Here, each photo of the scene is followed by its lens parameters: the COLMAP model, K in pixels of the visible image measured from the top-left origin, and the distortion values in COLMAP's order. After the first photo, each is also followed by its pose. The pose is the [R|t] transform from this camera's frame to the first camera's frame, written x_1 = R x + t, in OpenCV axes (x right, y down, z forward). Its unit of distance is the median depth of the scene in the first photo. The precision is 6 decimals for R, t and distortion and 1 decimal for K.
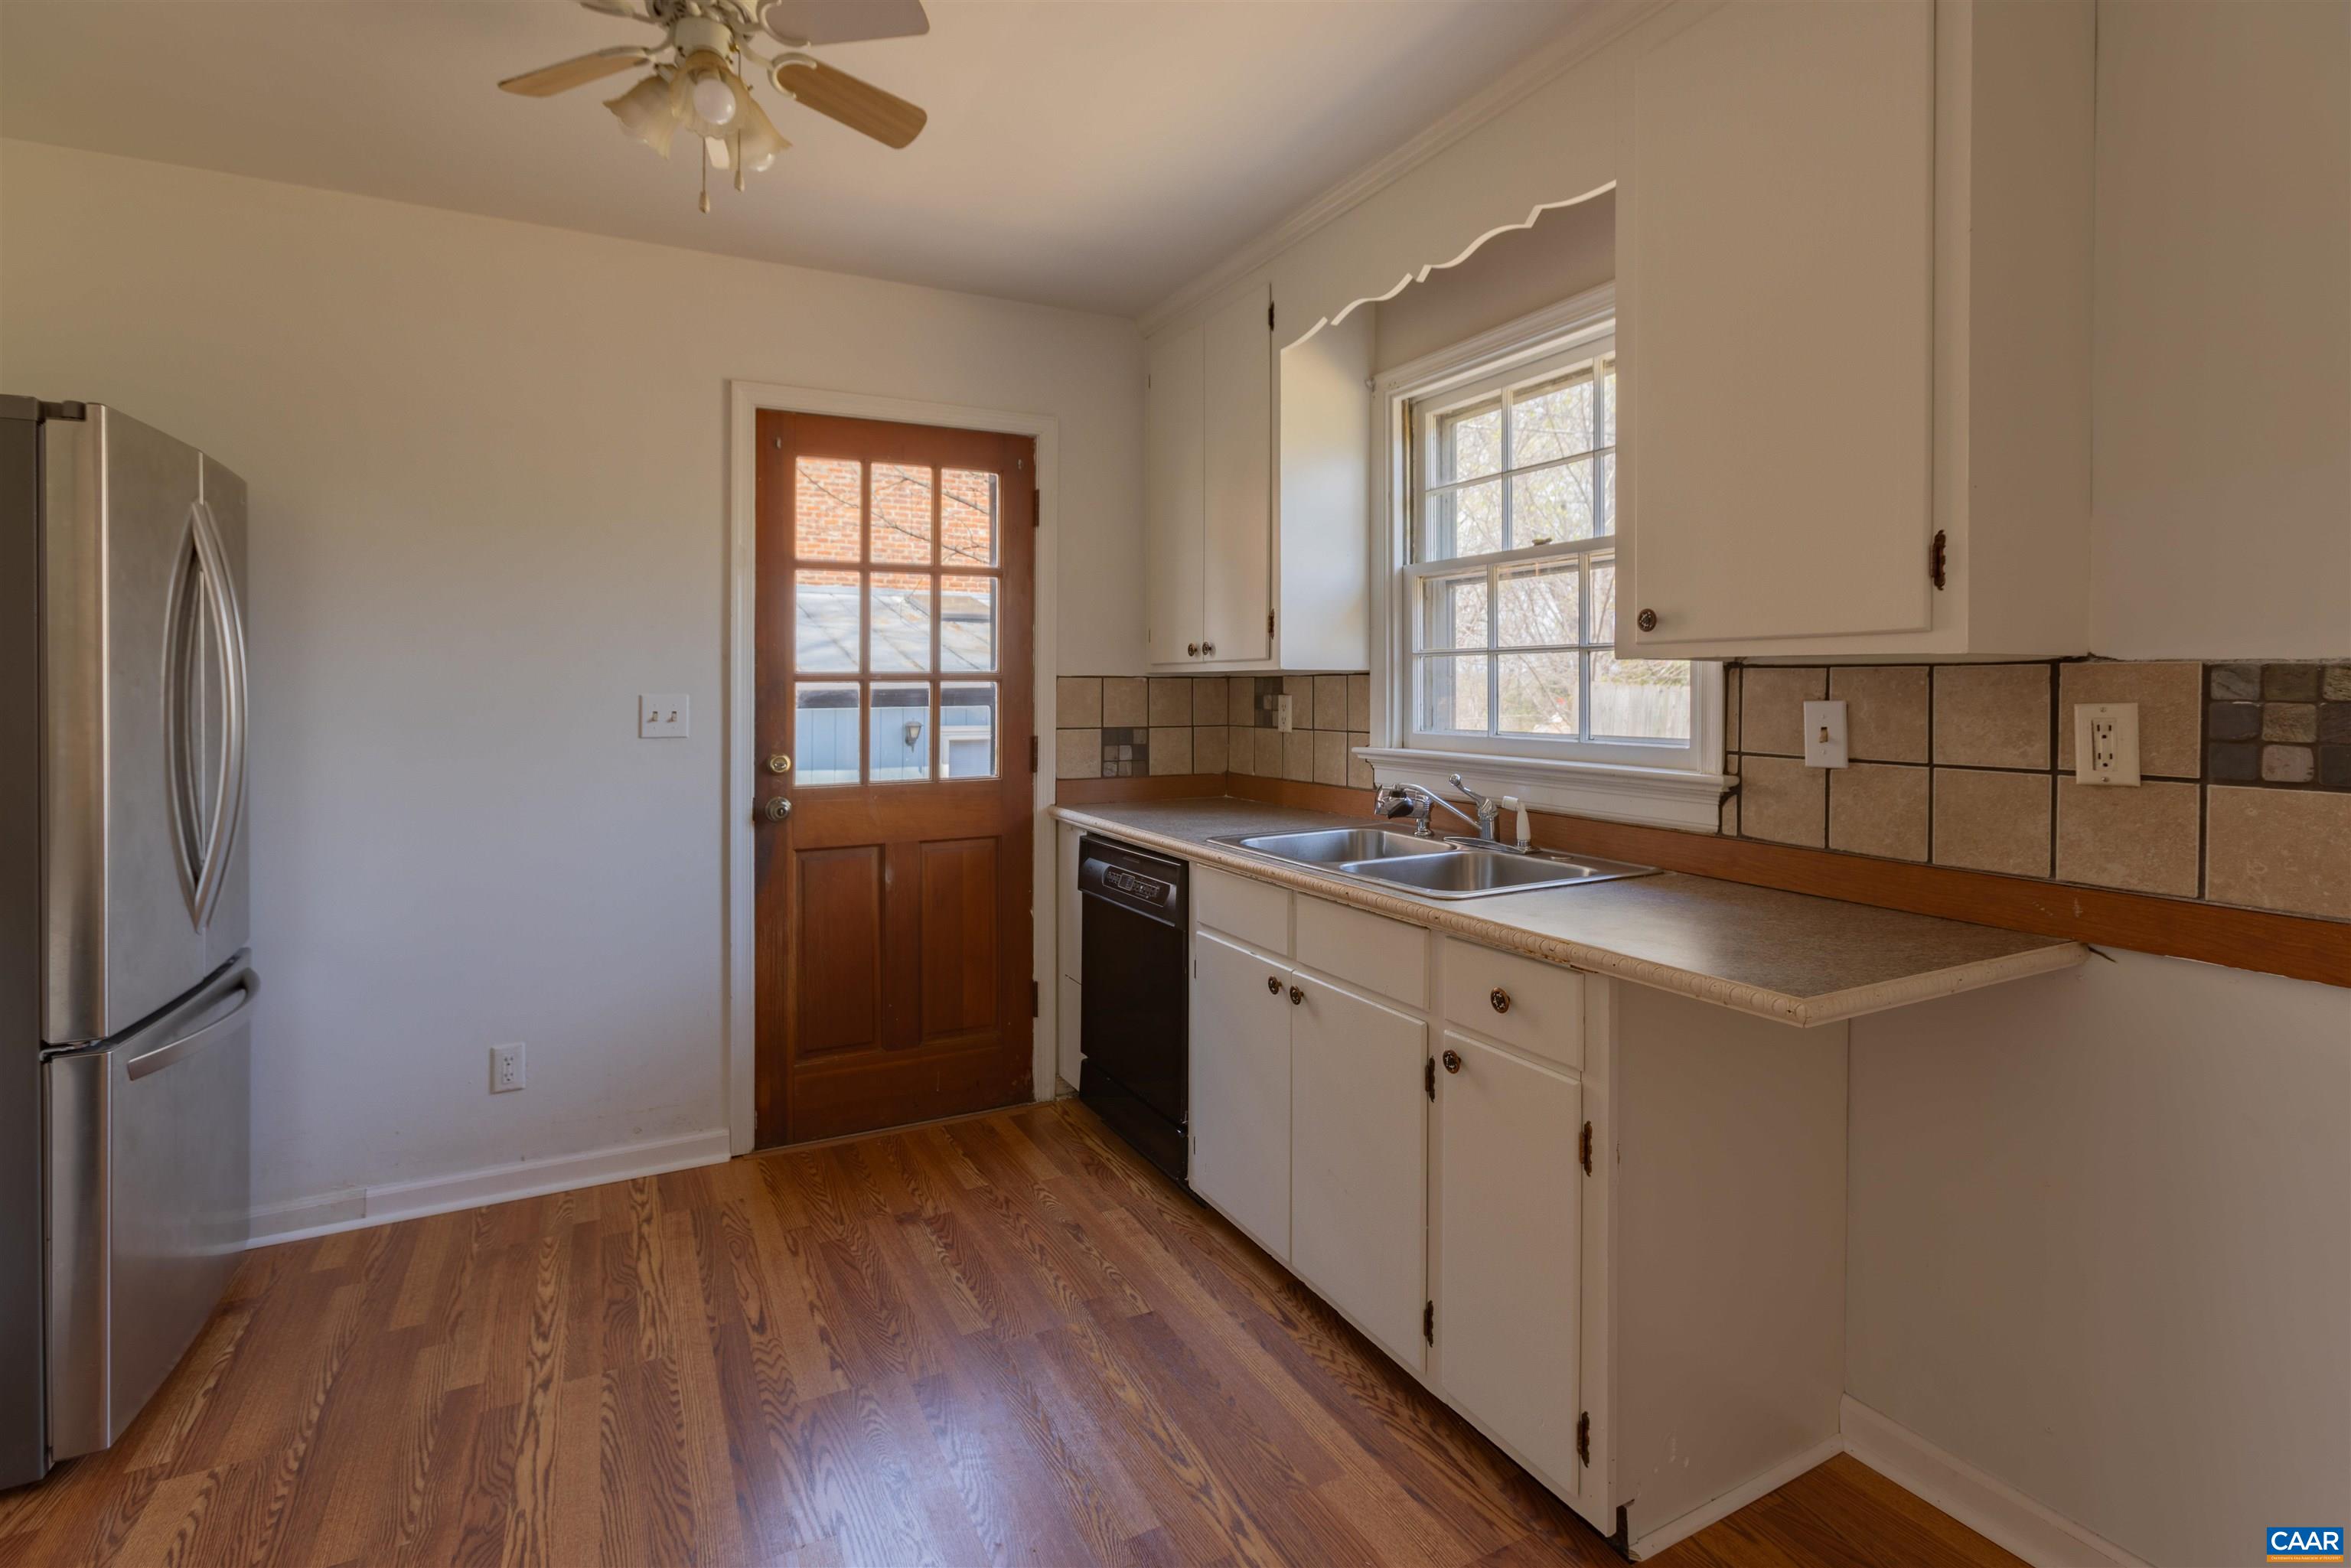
lens RADIAL K [[1140.5, 0, 1185.6], [0, 1140.5, 681.0], [0, 0, 1]] dist [-0.008406, 0.006392]
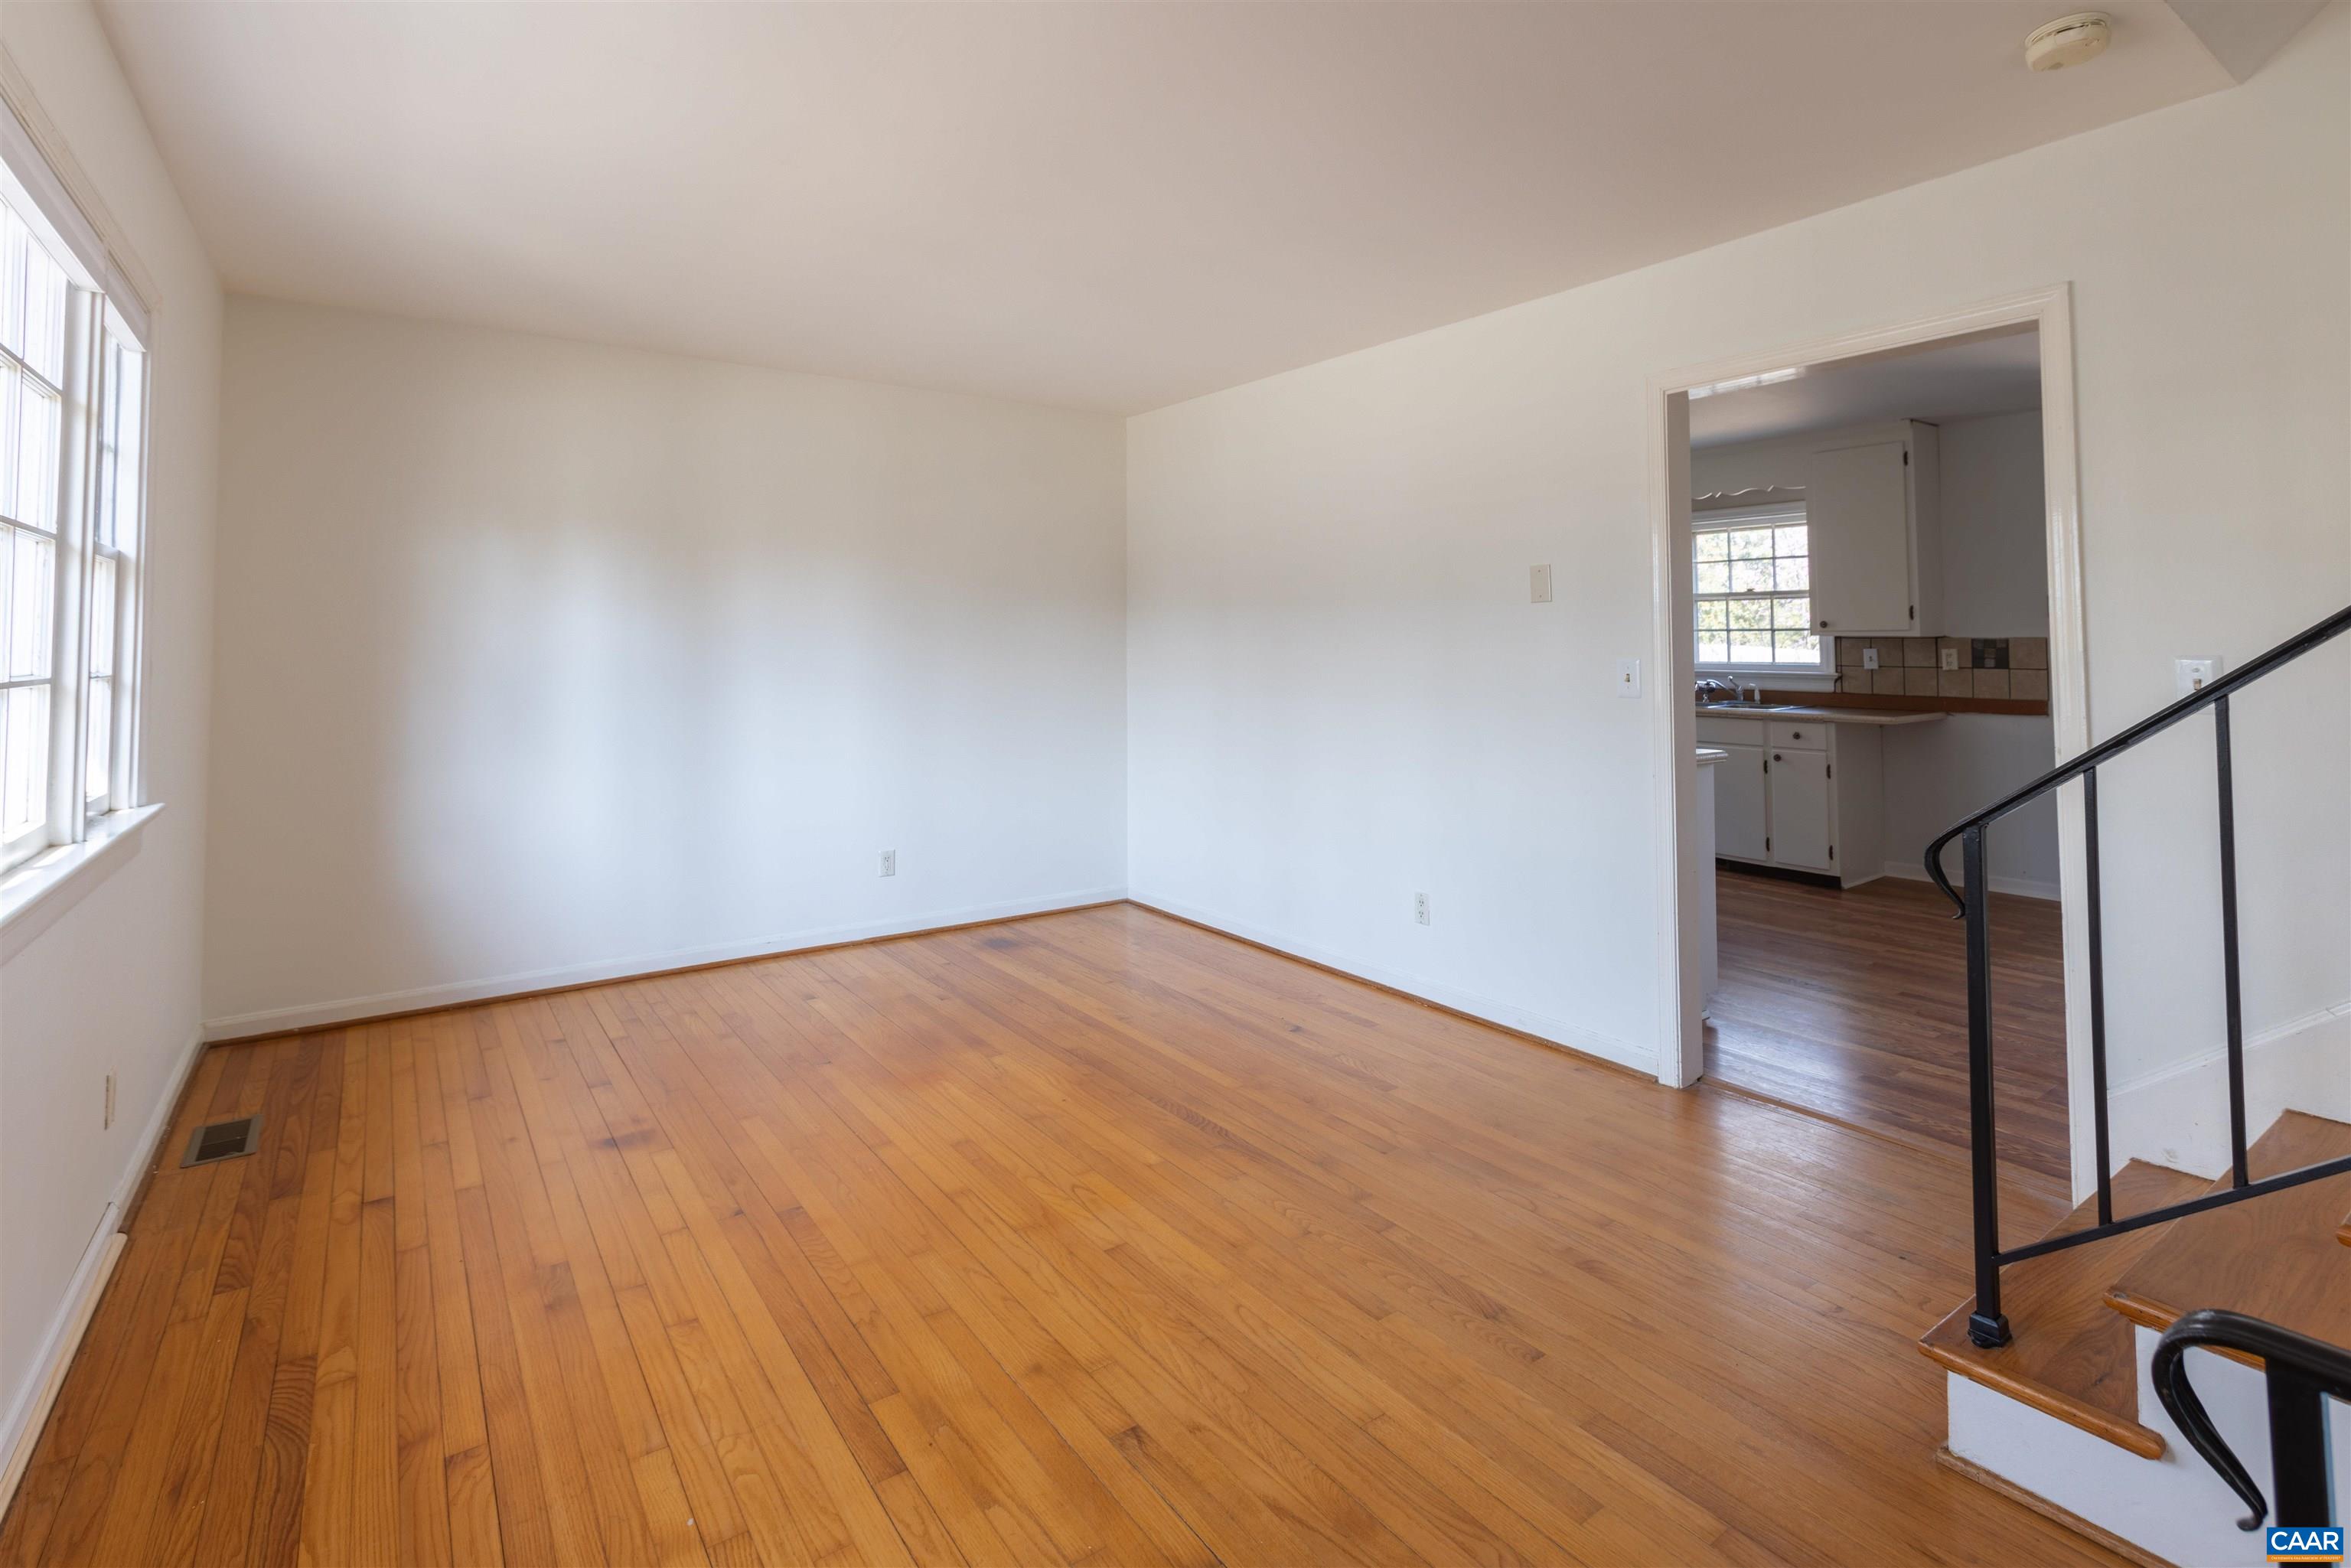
lens RADIAL K [[1140.5, 0, 1268.4], [0, 1140.5, 553.2], [0, 0, 1]] dist [-0.008406, 0.006392]
pose [[0.983493, 0.015817, 0.180251, -1.514164], [-0.002322, 0.997193, -0.074833, -0.006576], [-0.180929, 0.073180, 0.980770, -1.672999]]
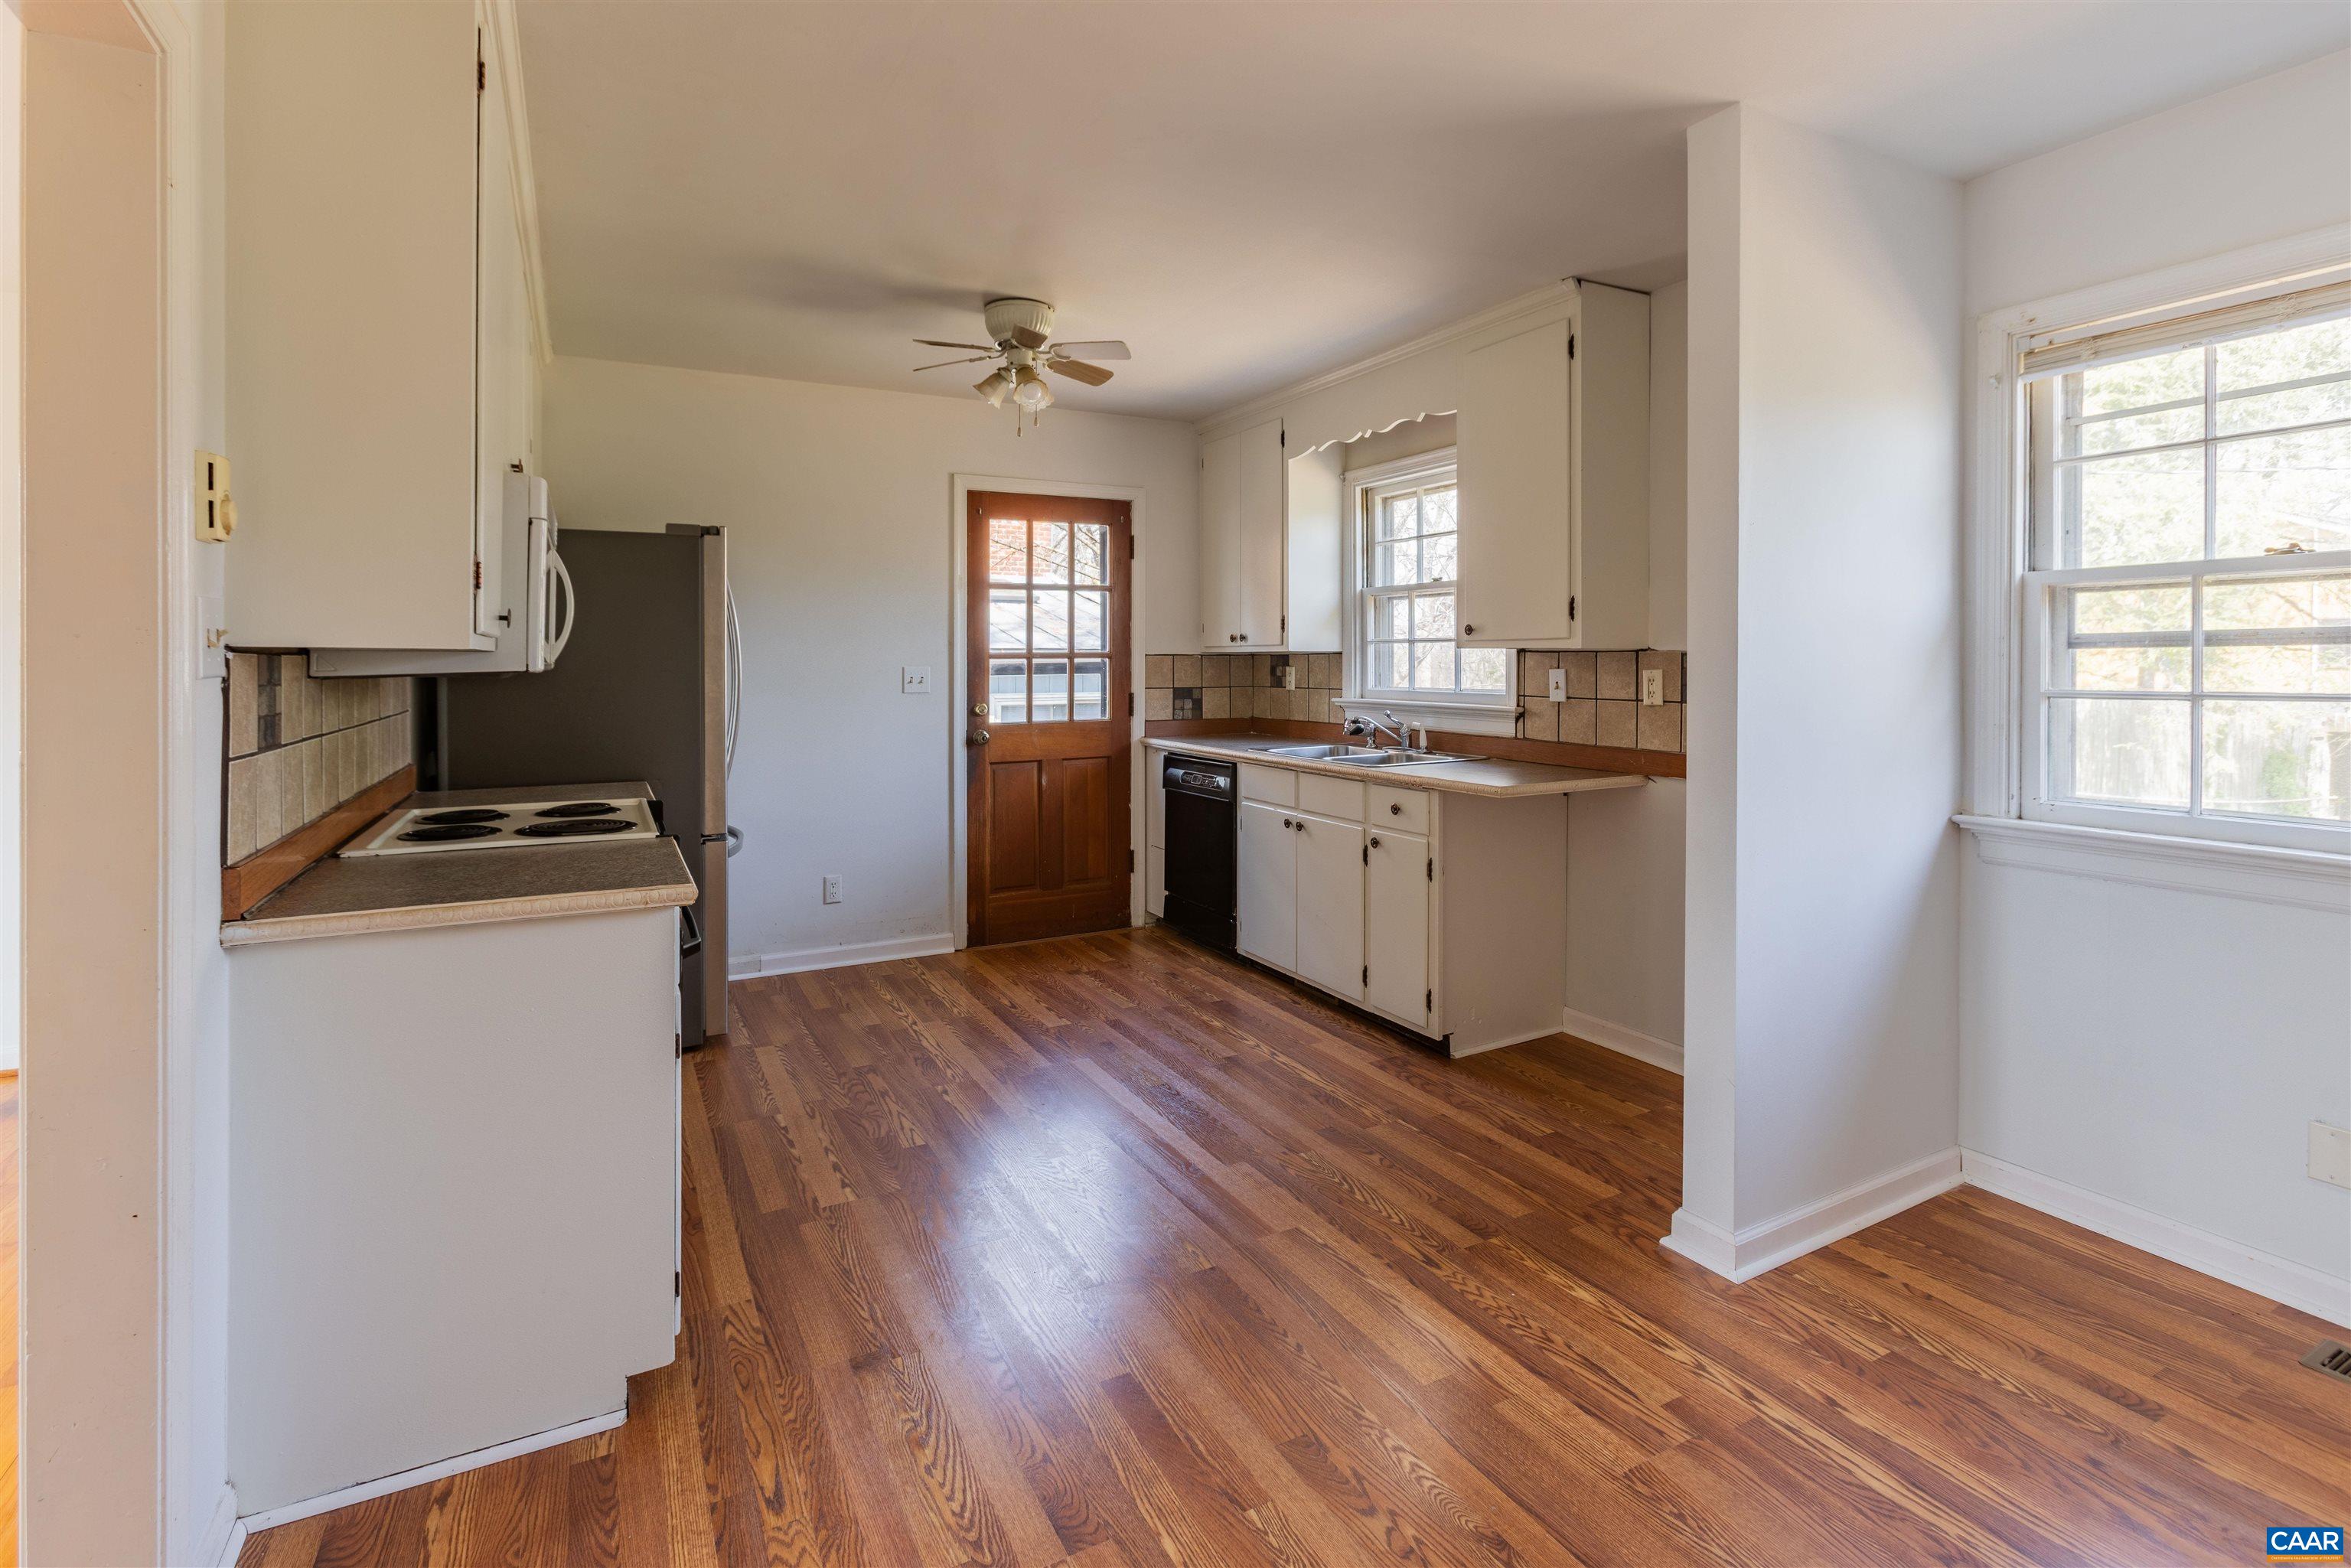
lens RADIAL K [[1140.5, 0, 1258.4], [0, 1140.5, 646.6], [0, 0, 1]] dist [-0.008406, 0.006392]
pose [[0.997875, -0.000296, 0.065152, -0.092391], [0.000731, 0.999978, -0.006654, -0.007988], [-0.065149, 0.006687, 0.997853, -0.876421]]
